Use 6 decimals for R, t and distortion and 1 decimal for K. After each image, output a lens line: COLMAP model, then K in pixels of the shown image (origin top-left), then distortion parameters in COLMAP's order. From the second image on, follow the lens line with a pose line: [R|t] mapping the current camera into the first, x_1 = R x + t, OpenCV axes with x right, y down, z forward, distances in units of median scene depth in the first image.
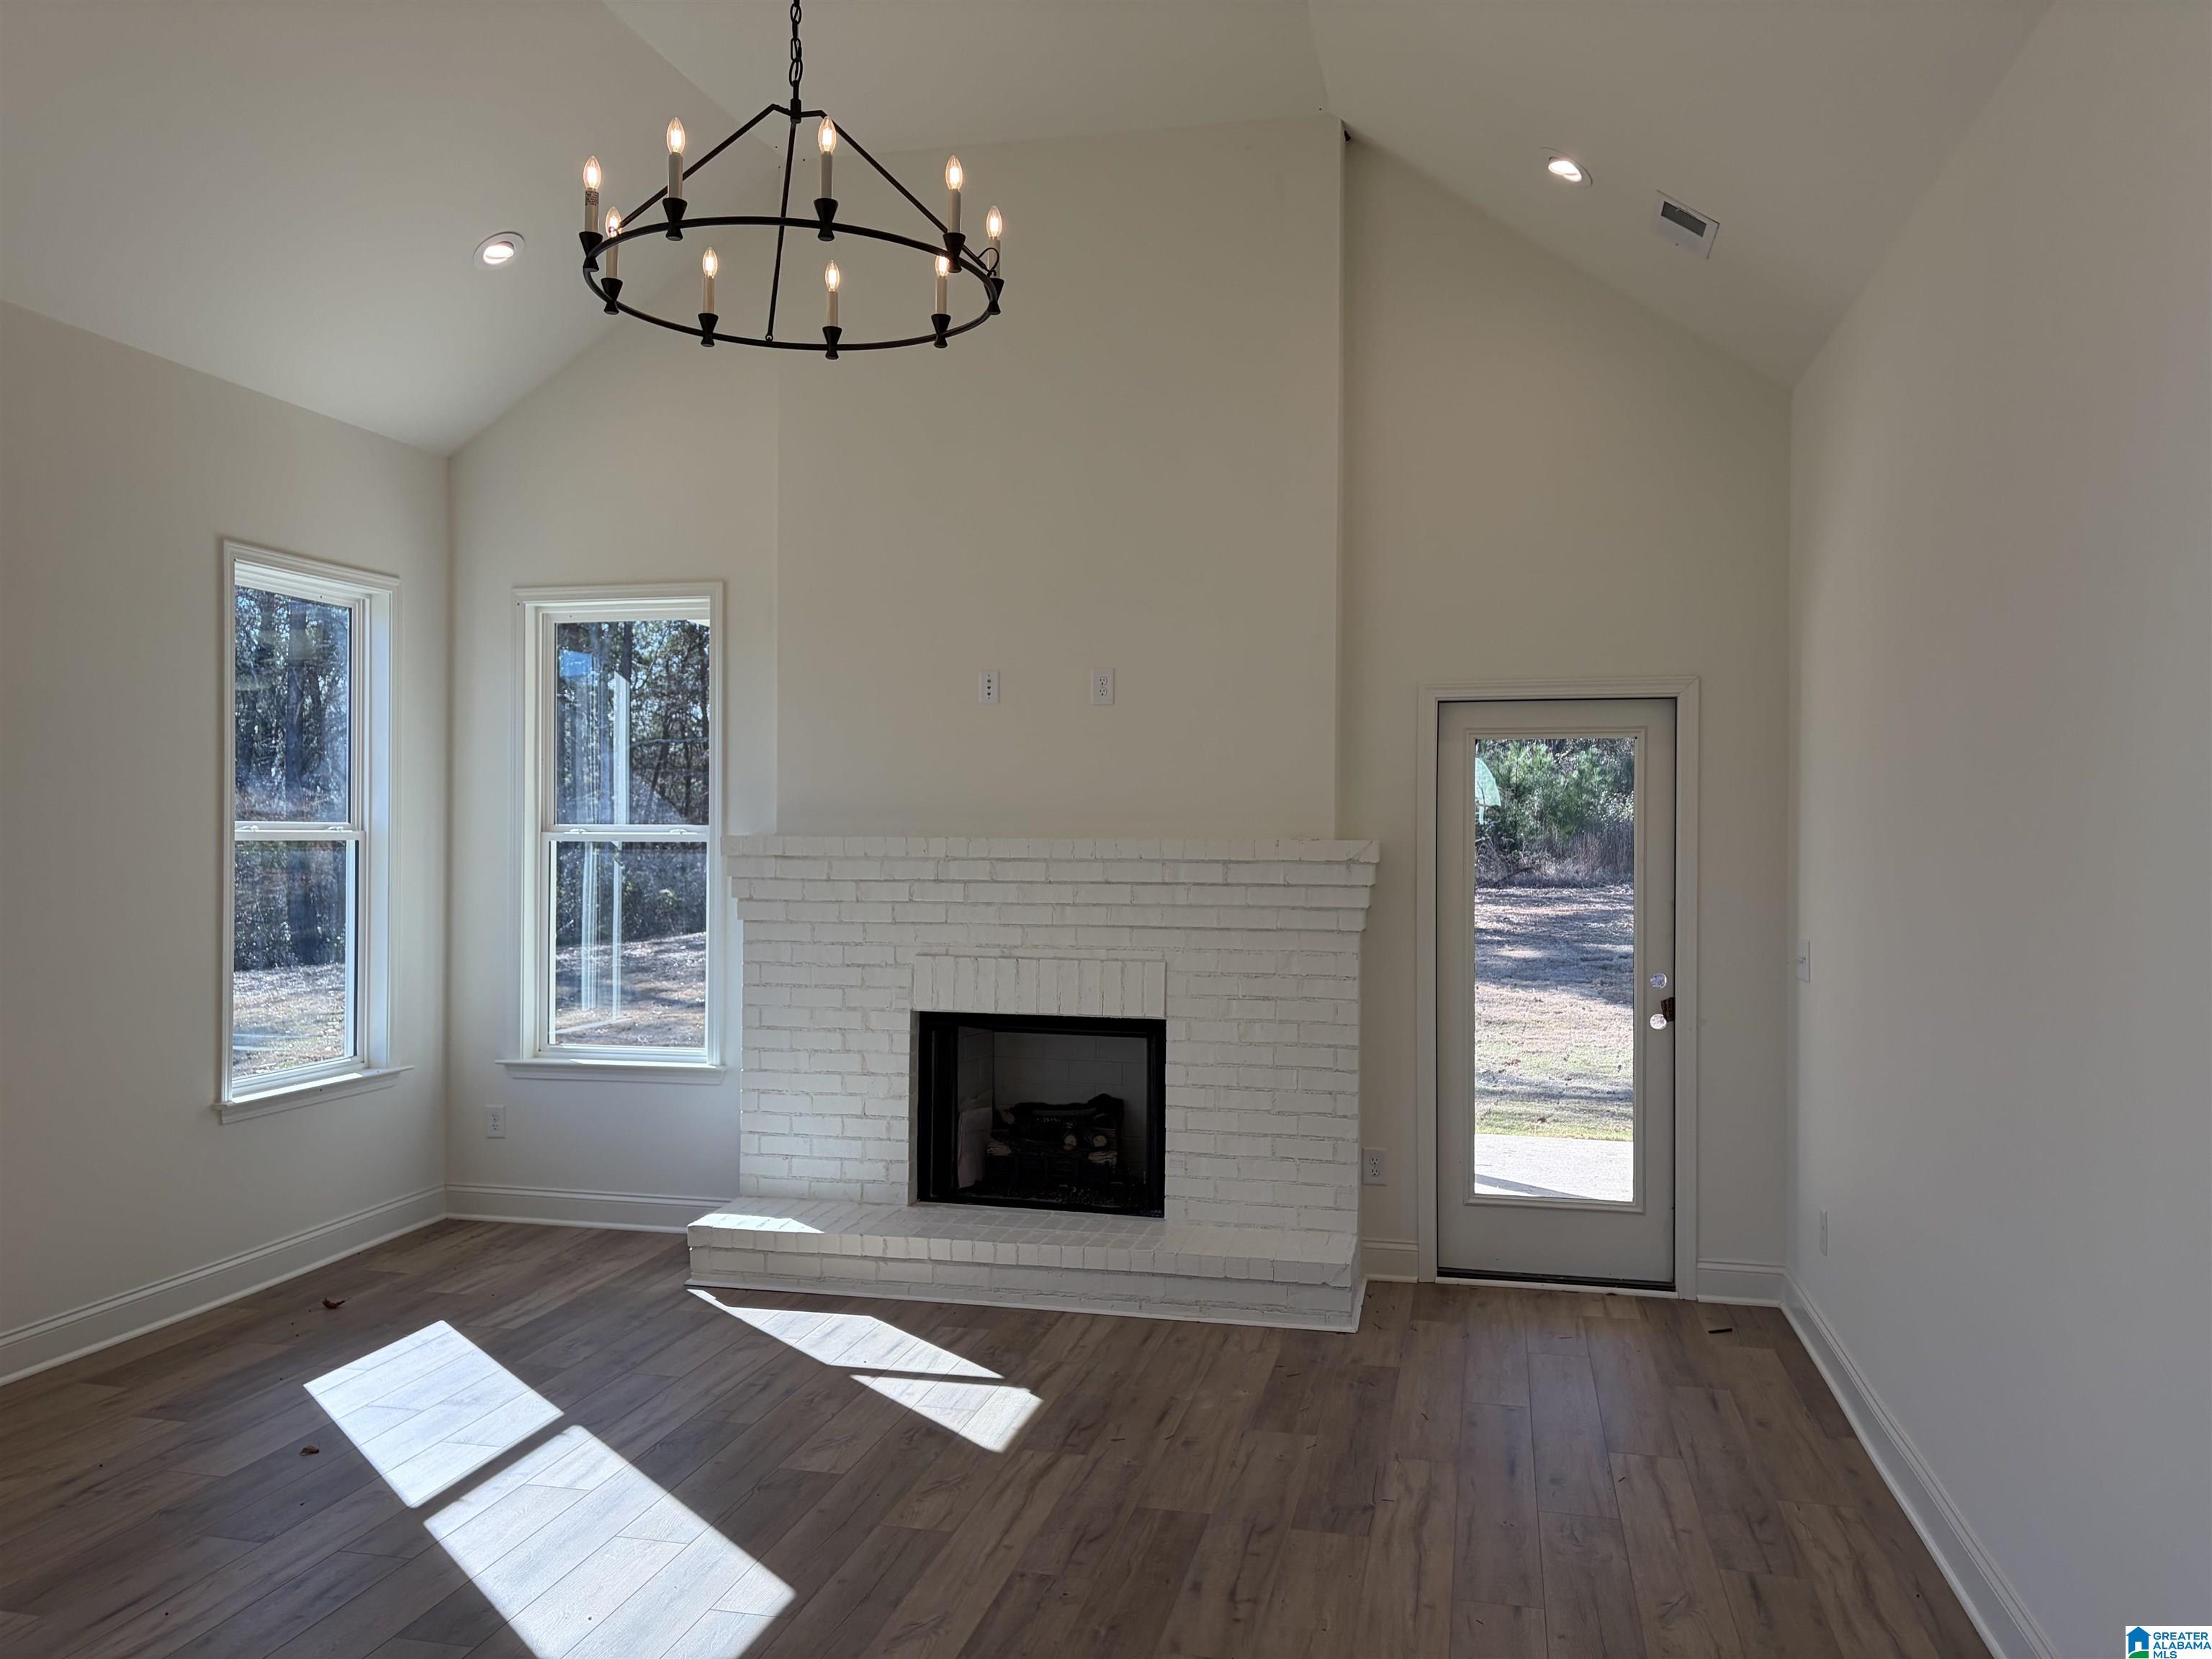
lens RADIAL K [[1685.2, 0, 1106.6], [0, 1685.2, 833.5], [0, 0, 1]] dist [0.057582, -0.052869]
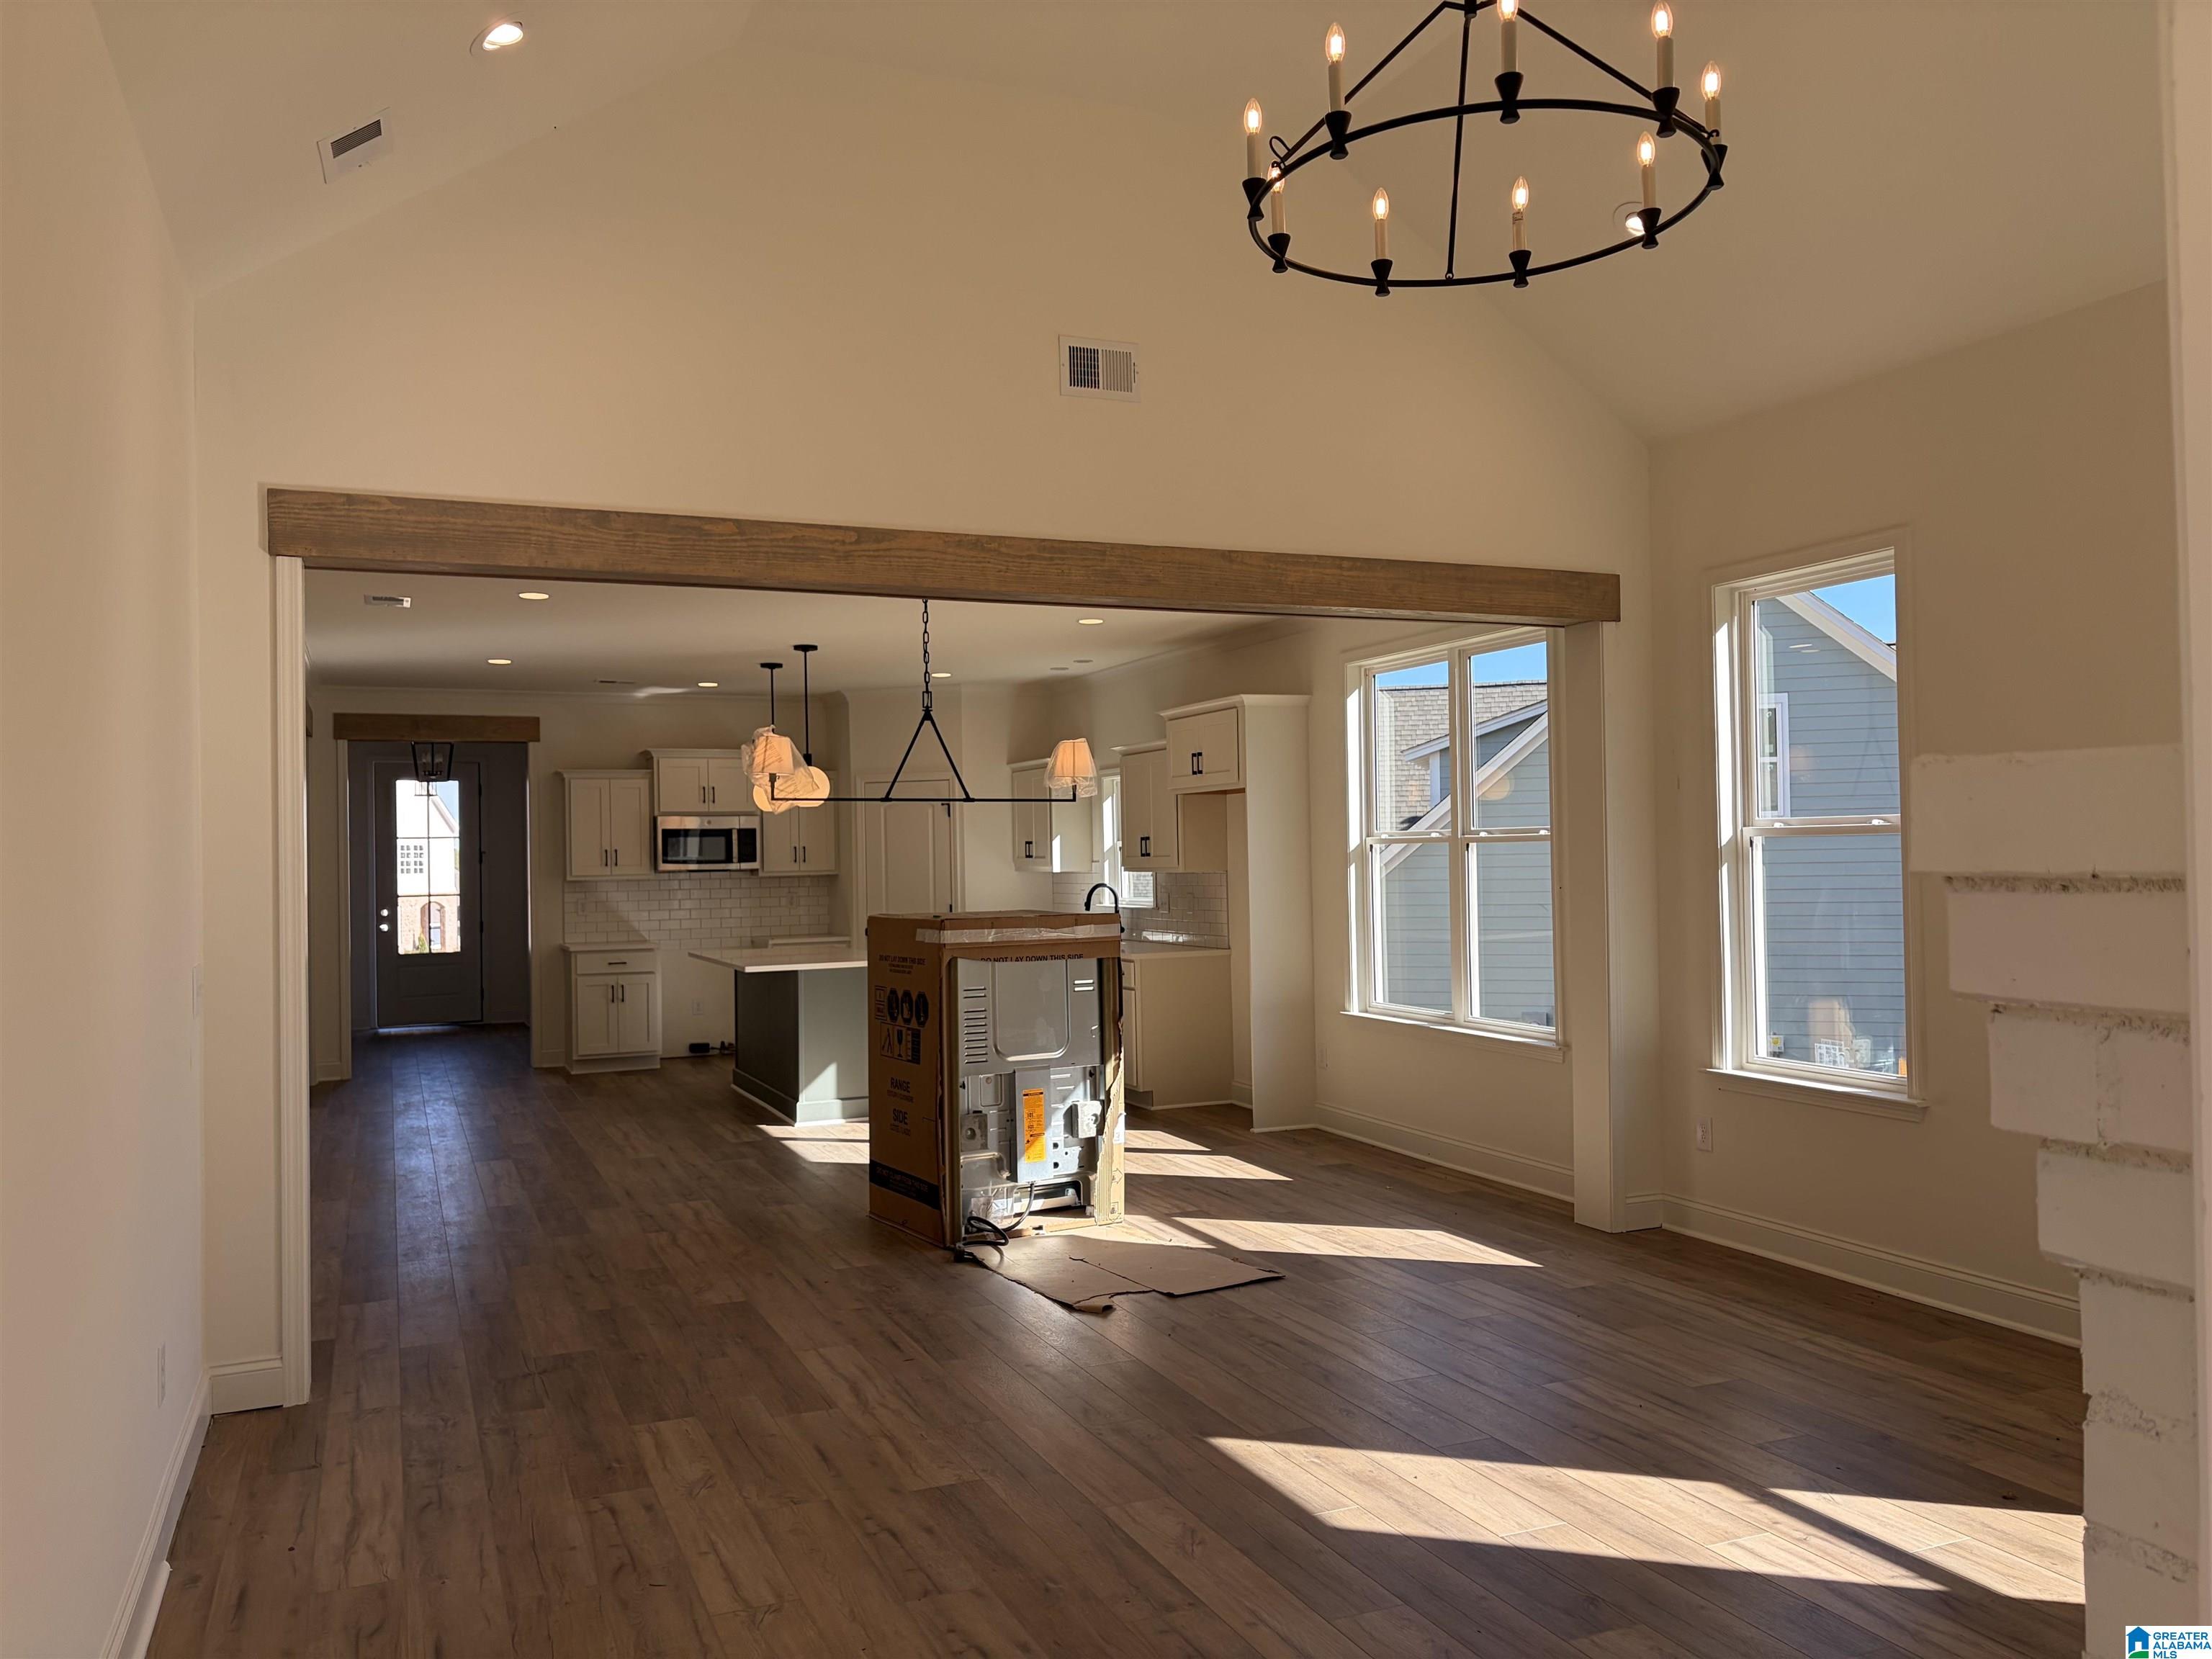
lens RADIAL K [[1685.2, 0, 1100.6], [0, 1685.2, 833.3], [0, 0, 1]] dist [0.057582, -0.052869]
pose [[-0.810470, 0.000877, -0.585780, 0.355960], [0.013720, 0.999753, -0.017487, 0.015132], [0.585620, -0.022210, -0.810282, 1.139701]]
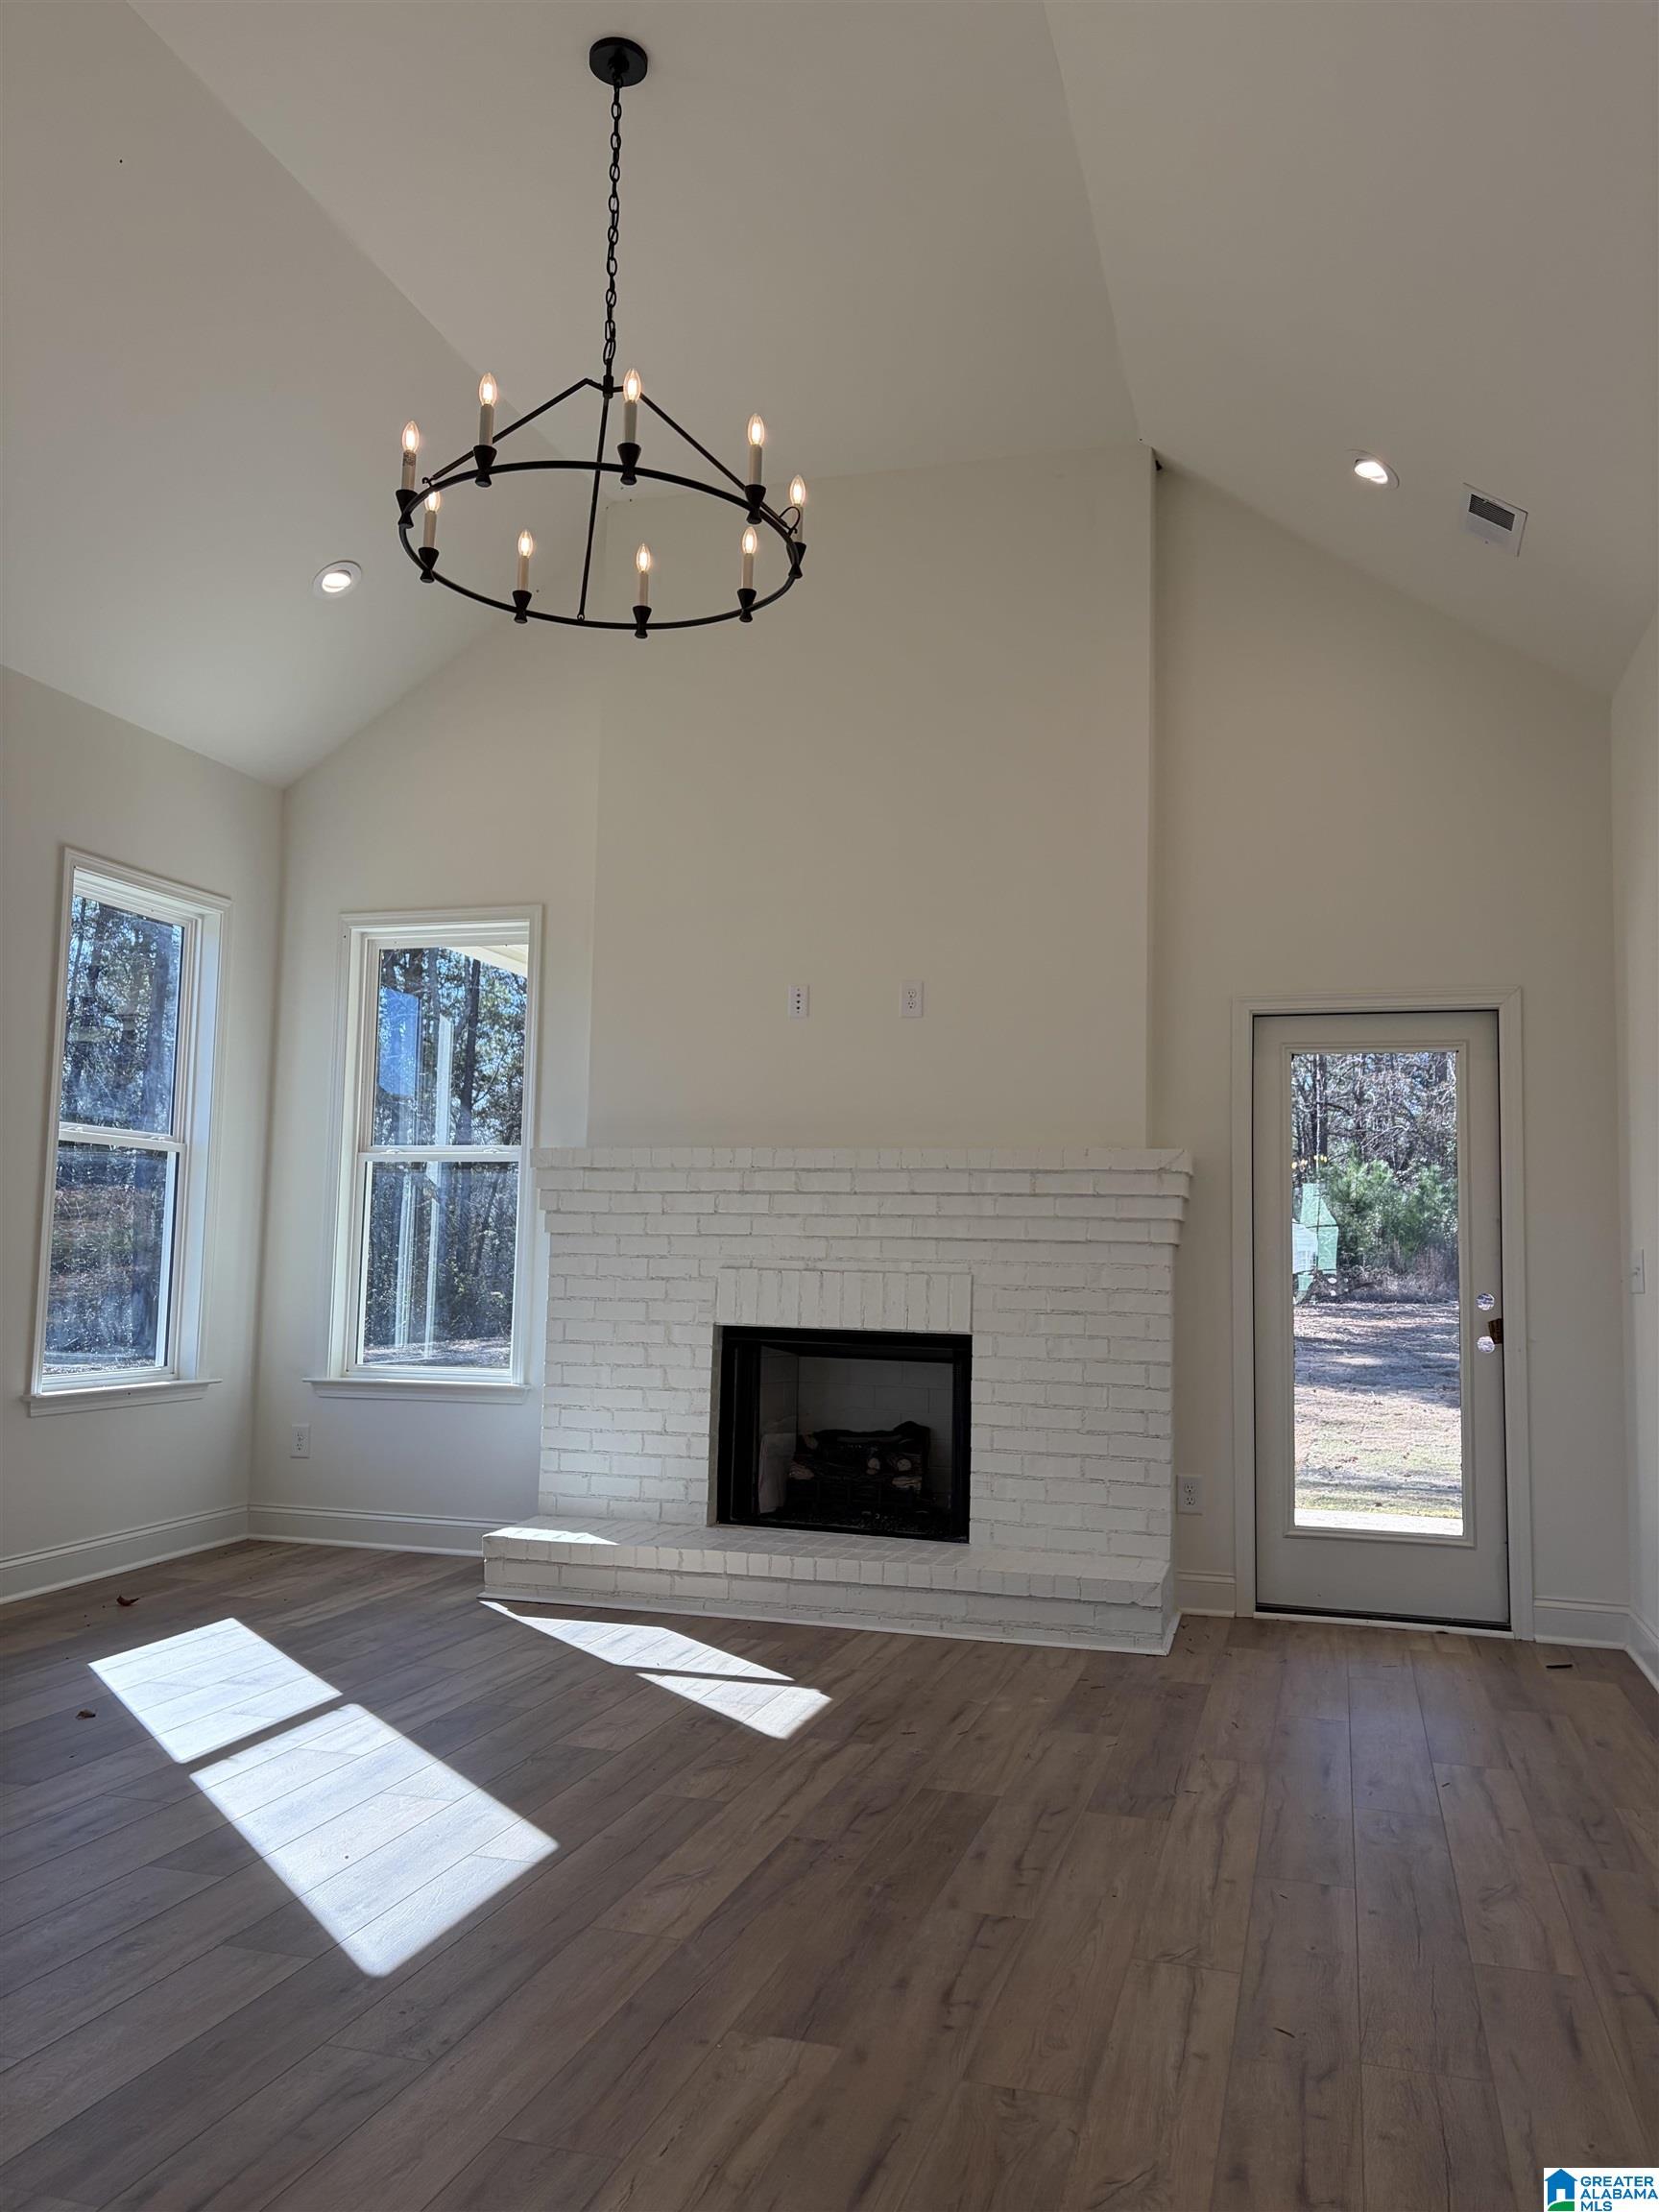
lens RADIAL K [[1685.2, 0, 843.3], [0, 1685.2, 1108.0], [0, 0, 1]] dist [0.057582, -0.052869]
pose [[0.998241, 0.009822, -0.058462, 0.018119], [-0.015105, 0.995771, -0.090625, 0.075028], [0.057325, 0.091349, 0.994168, 0.012563]]
